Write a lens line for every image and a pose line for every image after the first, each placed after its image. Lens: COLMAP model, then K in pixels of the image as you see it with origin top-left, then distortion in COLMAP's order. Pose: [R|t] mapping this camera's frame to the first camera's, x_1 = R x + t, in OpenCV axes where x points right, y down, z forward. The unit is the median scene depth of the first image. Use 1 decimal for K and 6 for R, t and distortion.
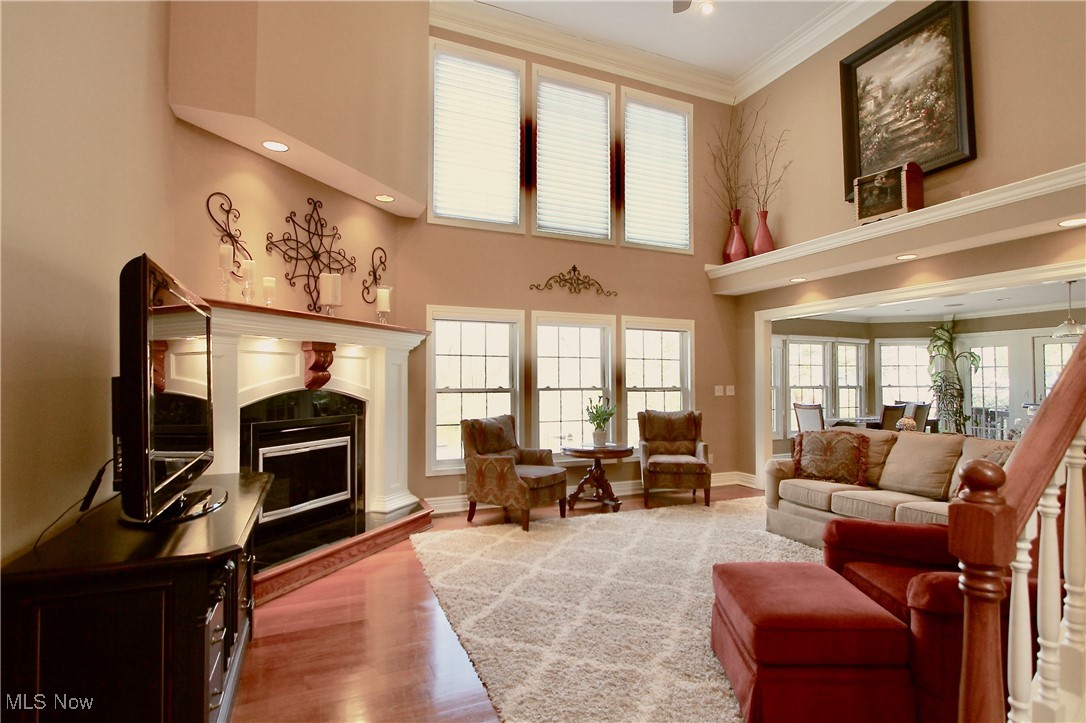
lens RADIAL K [[505.4, 0, 550.5], [0, 505.4, 366.0], [0, 0, 1]] dist [-0.012296, 0.001531]
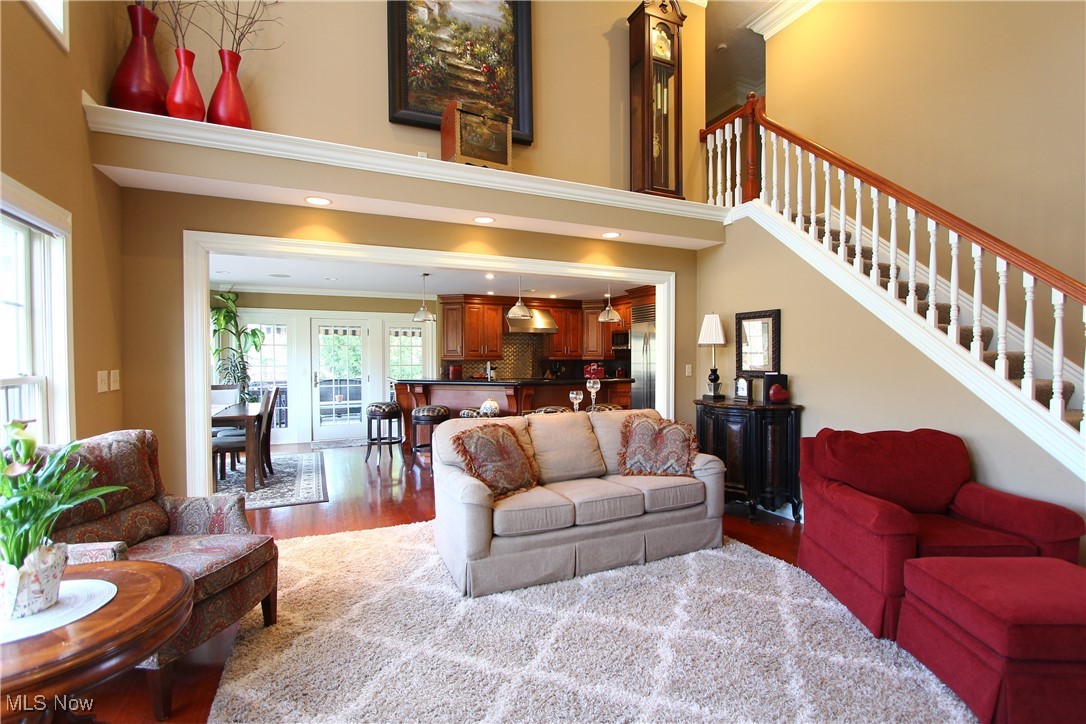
lens RADIAL K [[505.4, 0, 550.5], [0, 505.4, 366.5], [0, 0, 1]] dist [-0.012296, 0.001531]
pose [[-0.012753, -0.015131, 0.999804, -0.182769], [-0.028385, 0.999488, 0.014764, 0.024415], [-0.999516, -0.028191, -0.013176, 0.853103]]
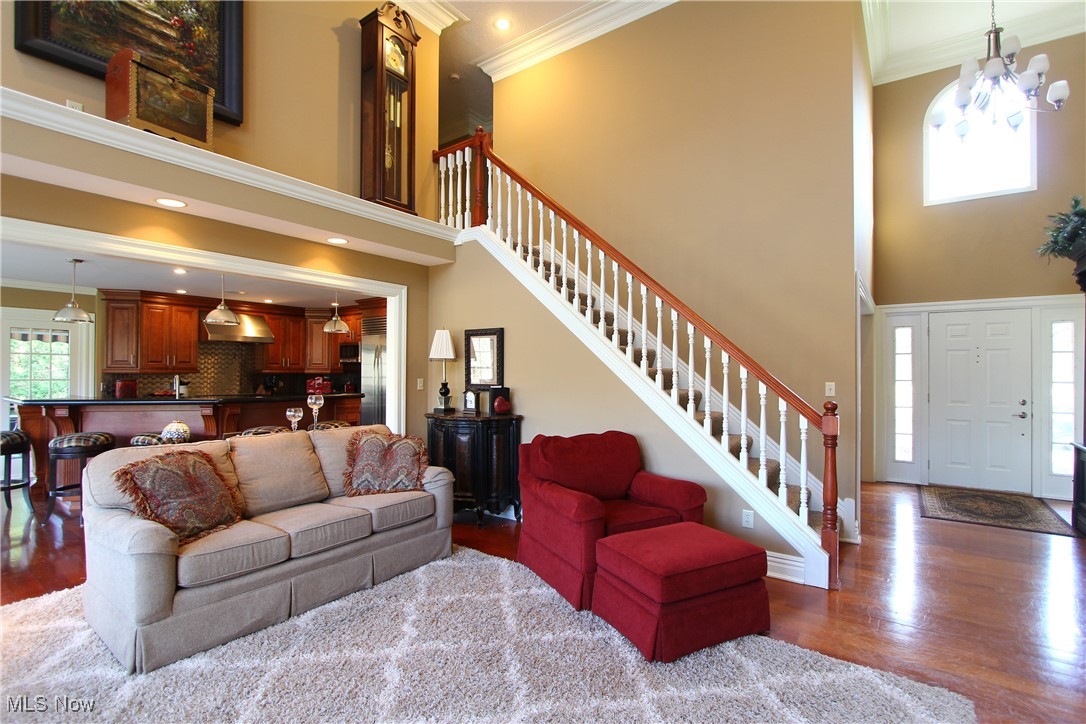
lens RADIAL K [[505.4, 0, 550.5], [0, 505.4, 366.5], [0, 0, 1]] dist [-0.012296, 0.001531]
pose [[-0.504707, 0.009752, 0.863236, -0.188603], [-0.028569, 0.999200, -0.027991, 0.024274], [-0.862818, -0.038789, -0.504024, 0.849047]]
